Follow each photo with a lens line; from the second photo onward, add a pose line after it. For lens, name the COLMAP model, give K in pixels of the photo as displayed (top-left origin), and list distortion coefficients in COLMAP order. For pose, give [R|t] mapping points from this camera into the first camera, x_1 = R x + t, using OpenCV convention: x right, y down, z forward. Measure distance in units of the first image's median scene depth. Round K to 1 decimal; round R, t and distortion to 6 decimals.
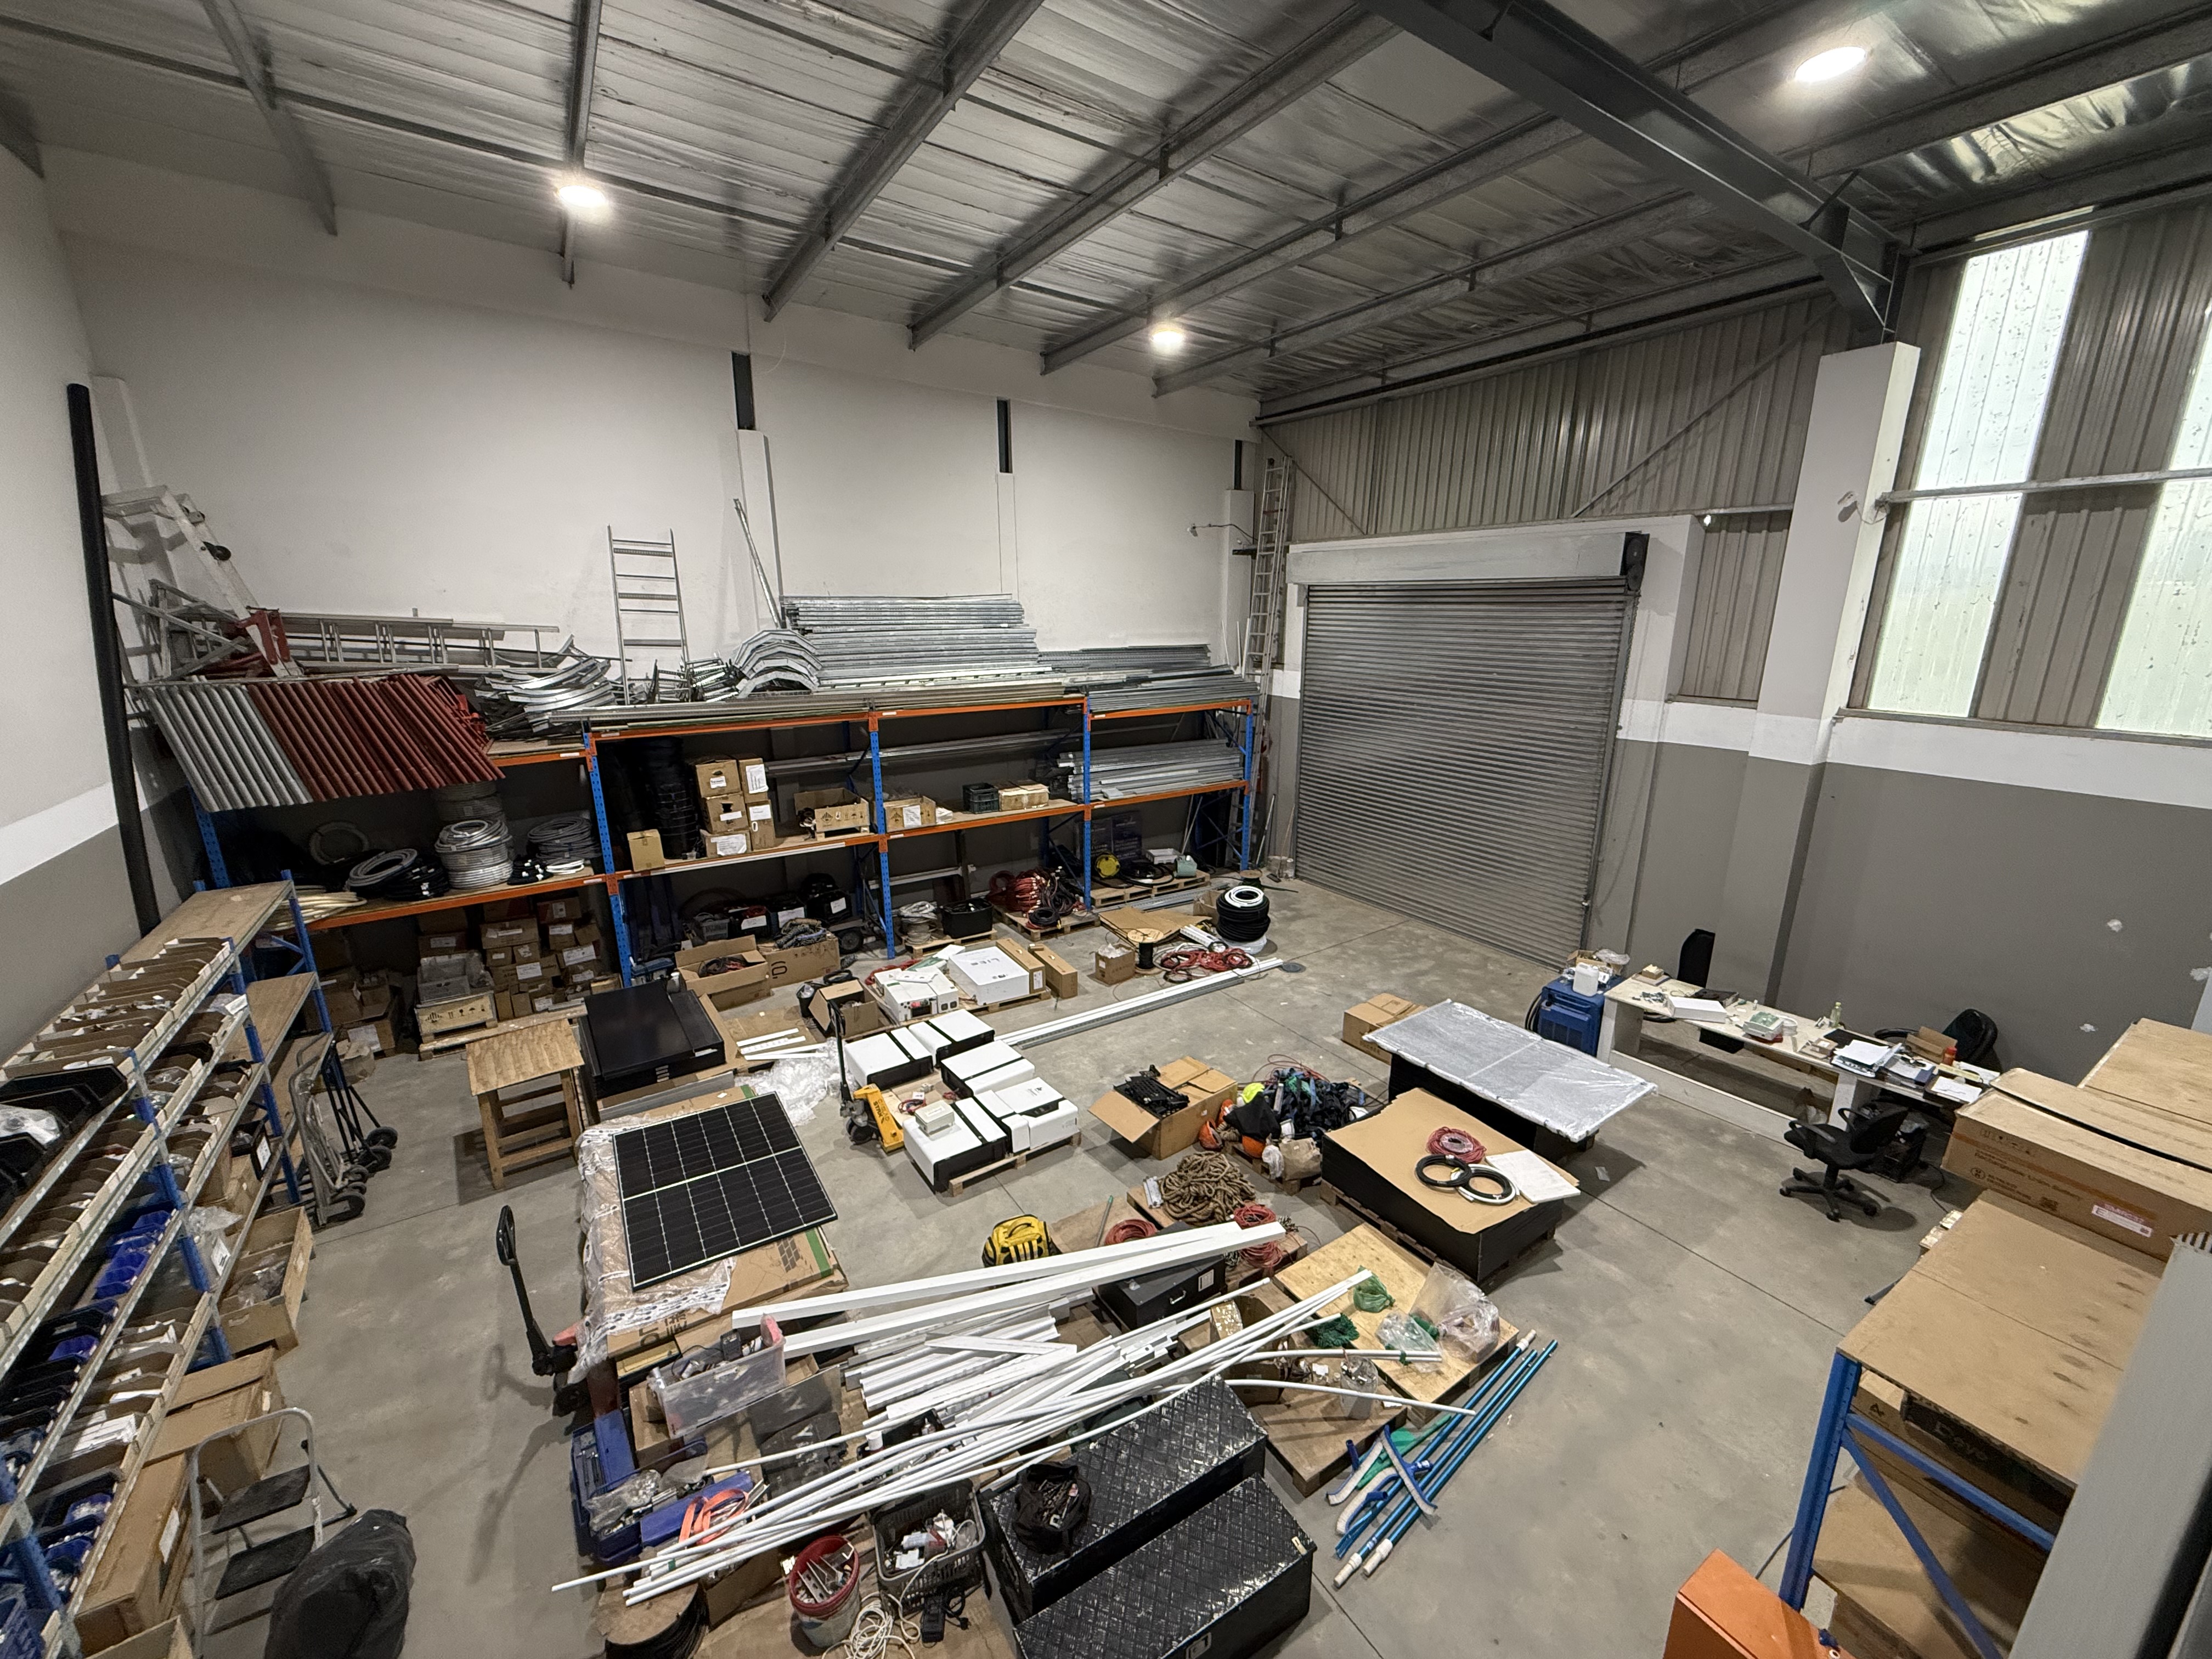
lens RADIAL K [[879.8, 0, 1099.0], [0, 879.8, 822.6], [0, 0, 1]] dist [-0.002343, 0.000409]
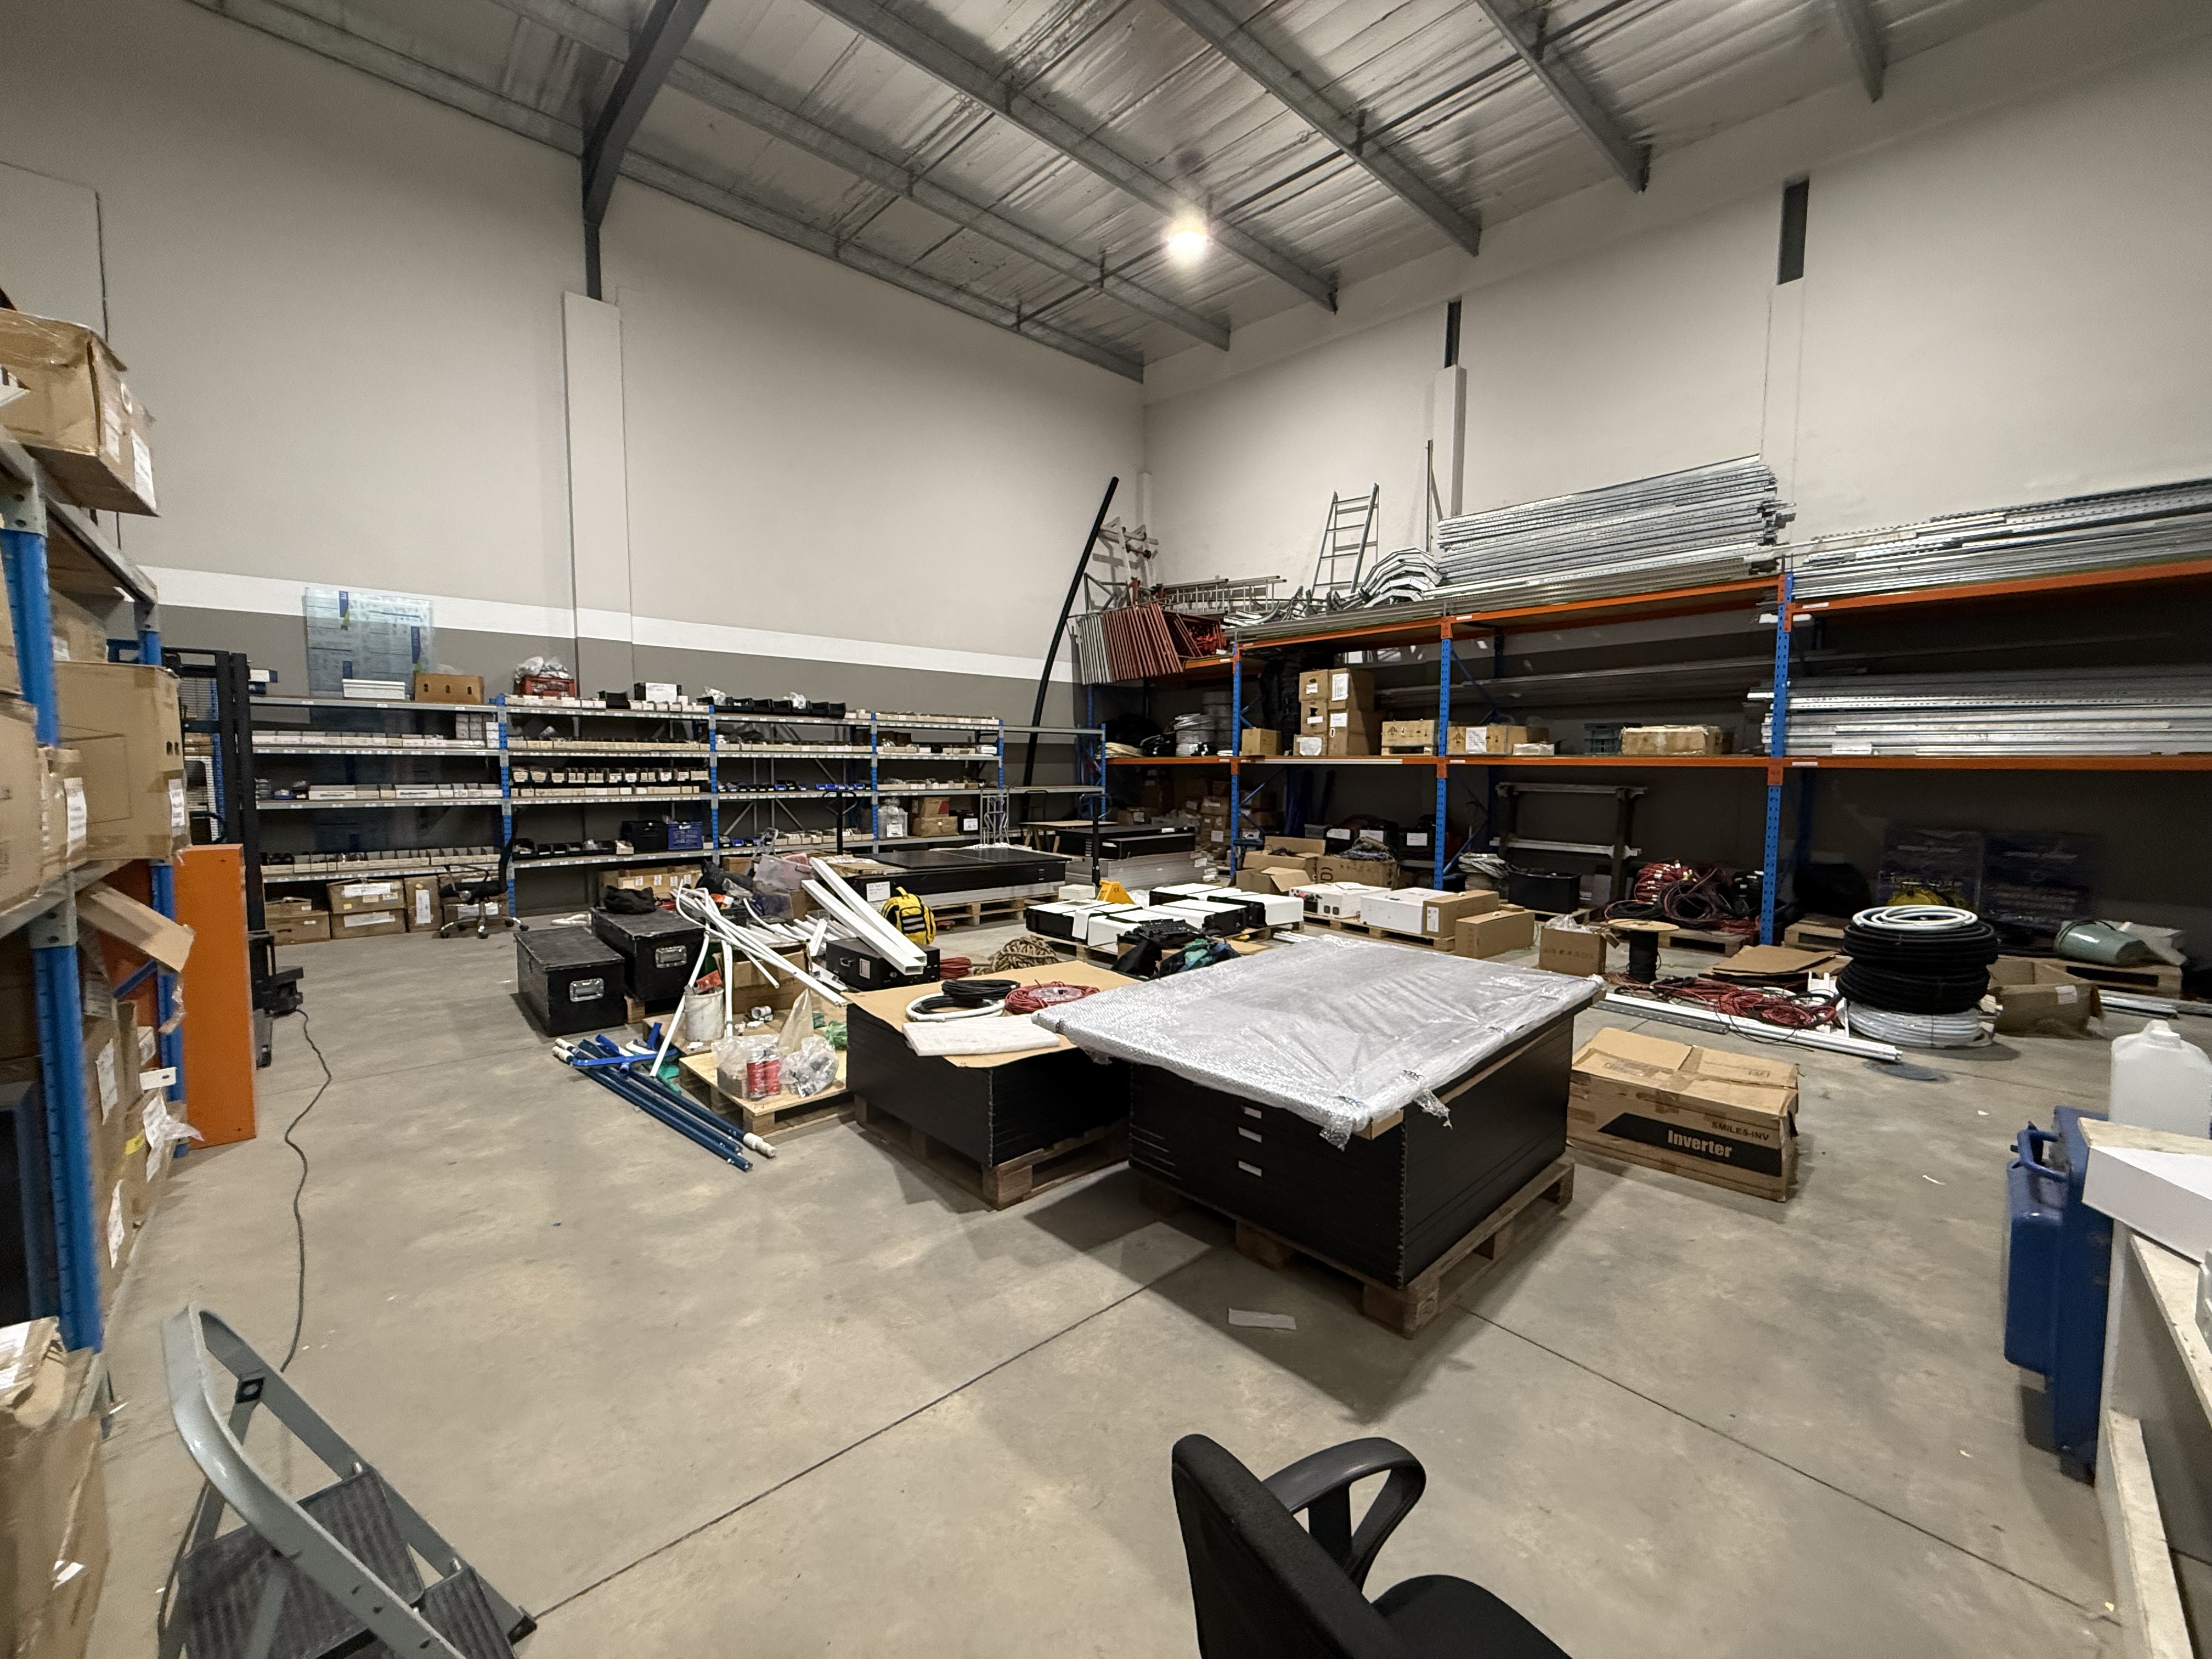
lens RADIAL K [[879.8, 0, 1102.7], [0, 879.8, 826.5], [0, 0, 1]] dist [-0.002343, 0.000409]
pose [[0.166694, 0.081072, -0.982670, 0.608824], [-0.256118, 0.965966, 0.036248, 0.145074], [0.952164, 0.245637, 0.181785, 0.564118]]
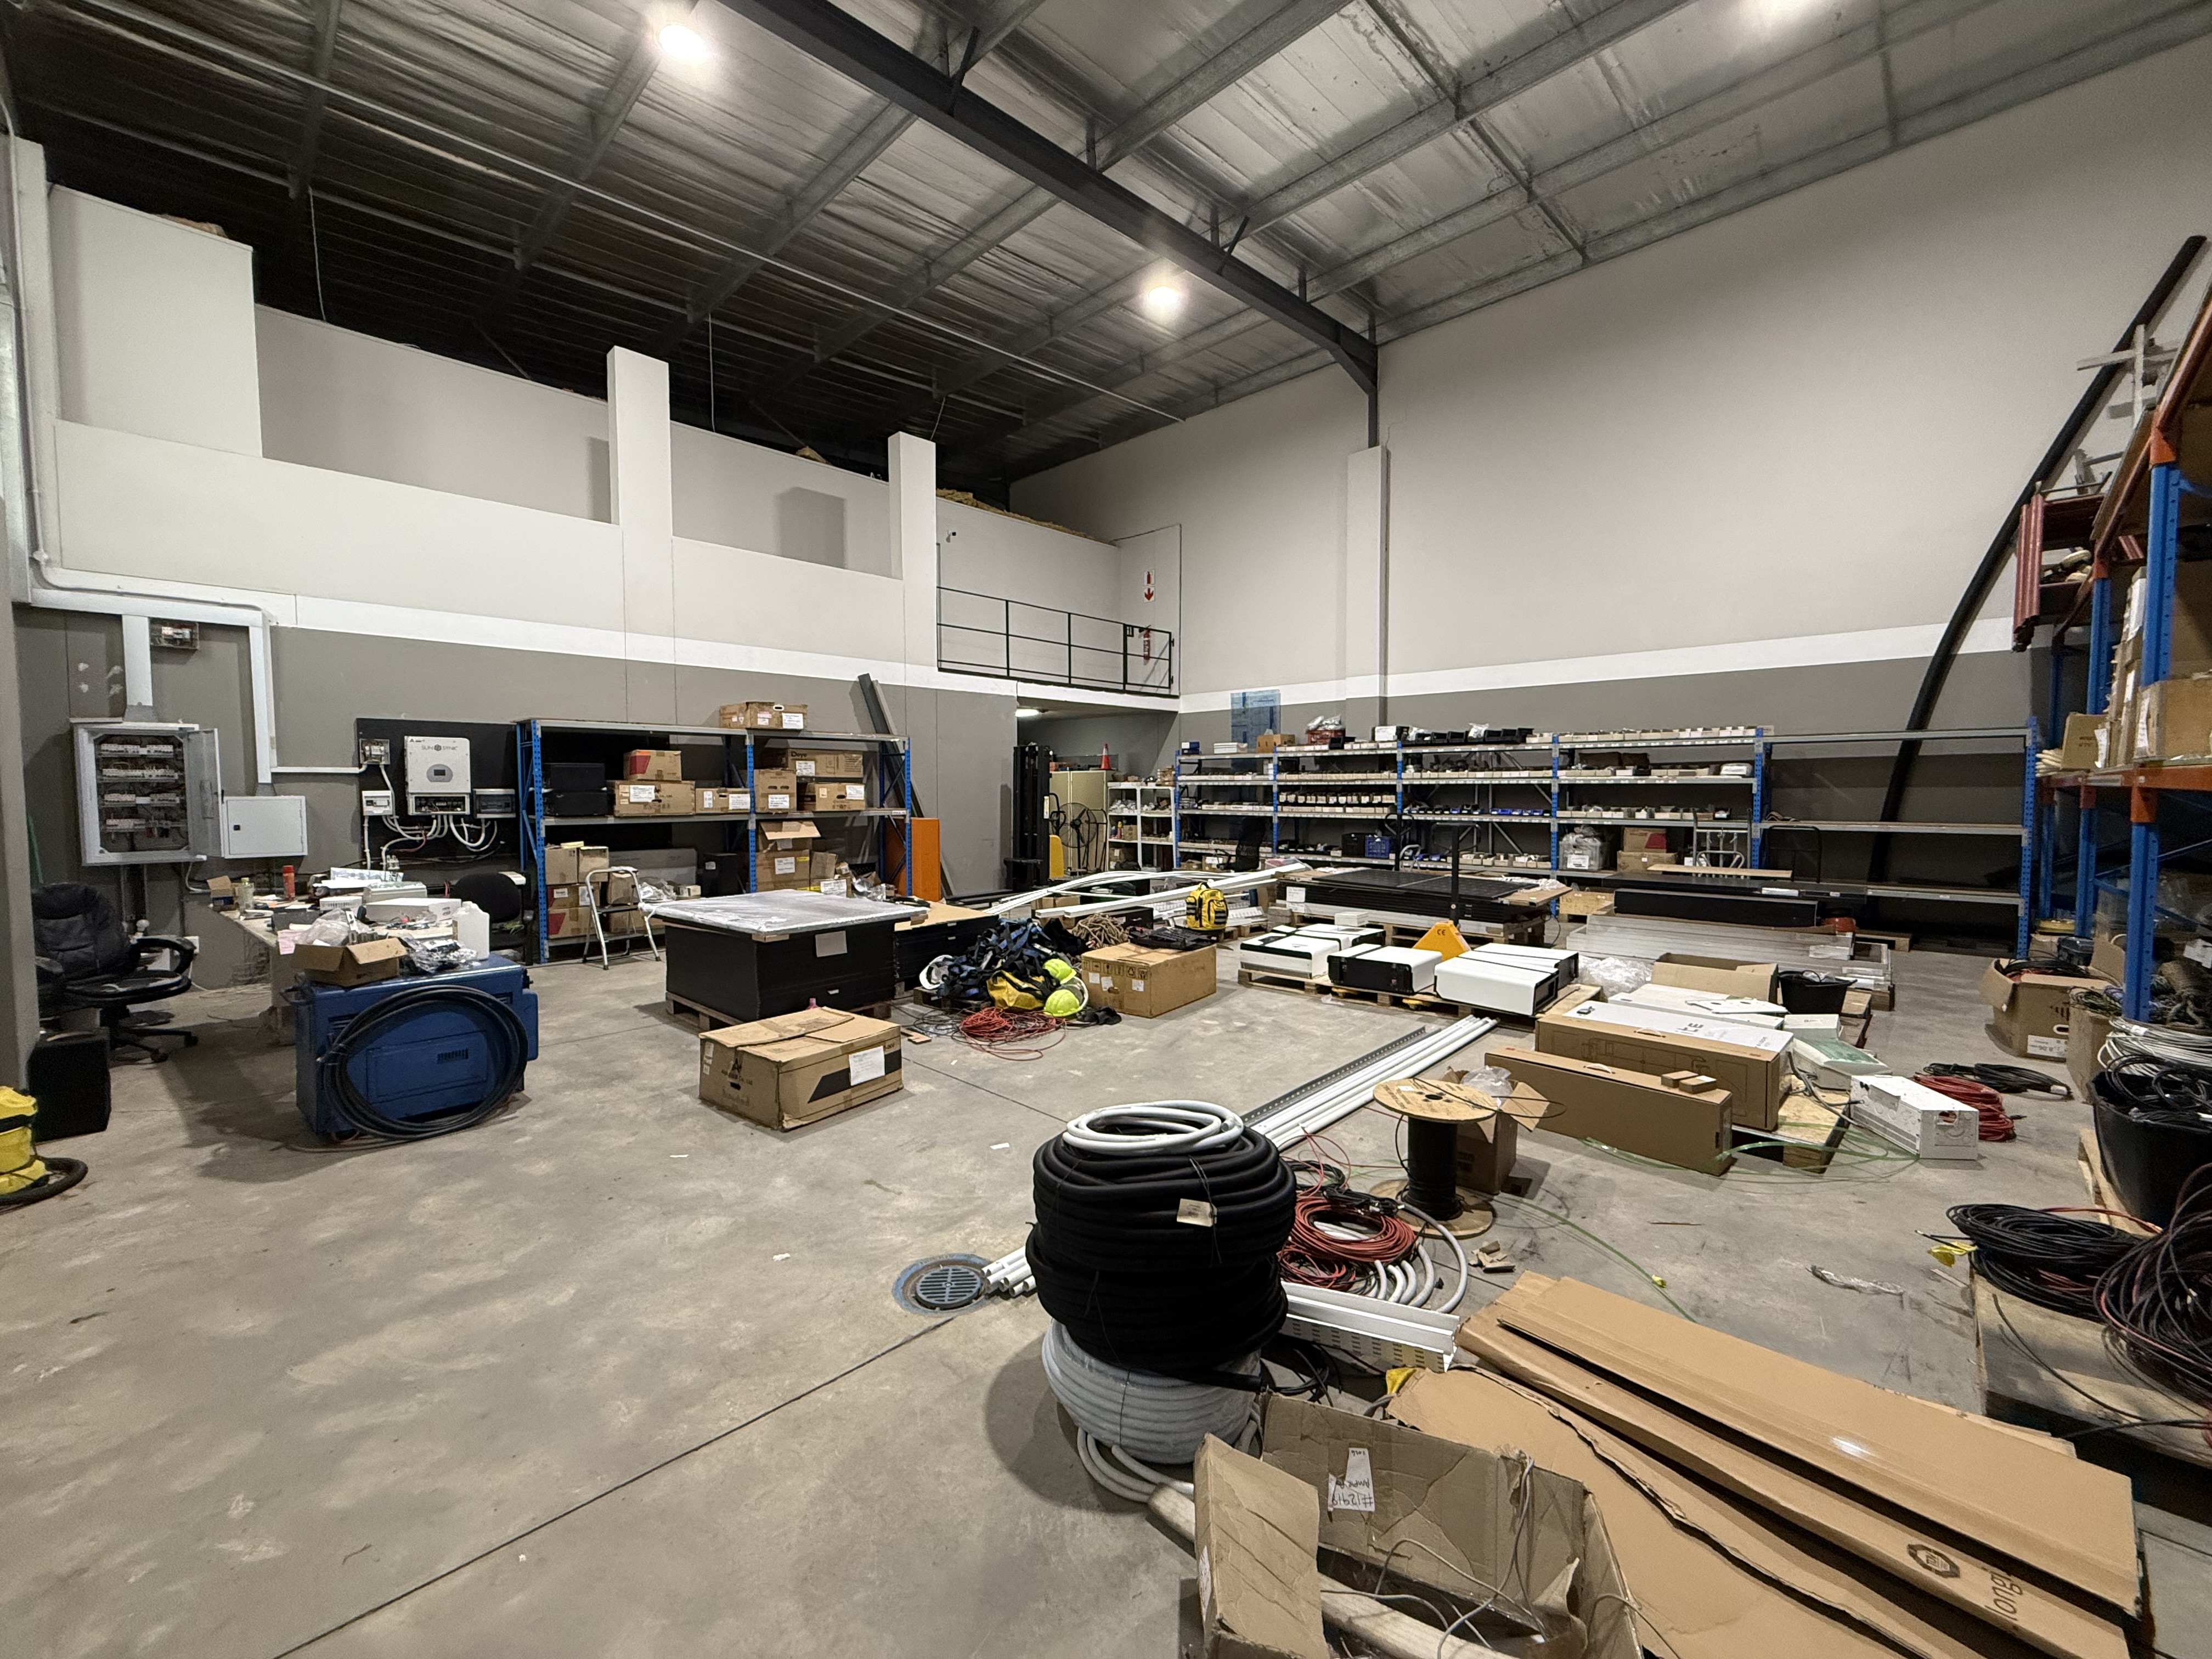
lens RADIAL K [[879.8, 0, 1098.1], [0, 879.8, 827.9], [0, 0, 1]] dist [-0.002343, 0.000409]
pose [[-0.972238, 0.022905, -0.232869, 0.252242], [-0.047537, 0.955110, 0.292413, -0.048277], [0.229113, 0.295365, -0.927506, 1.312776]]
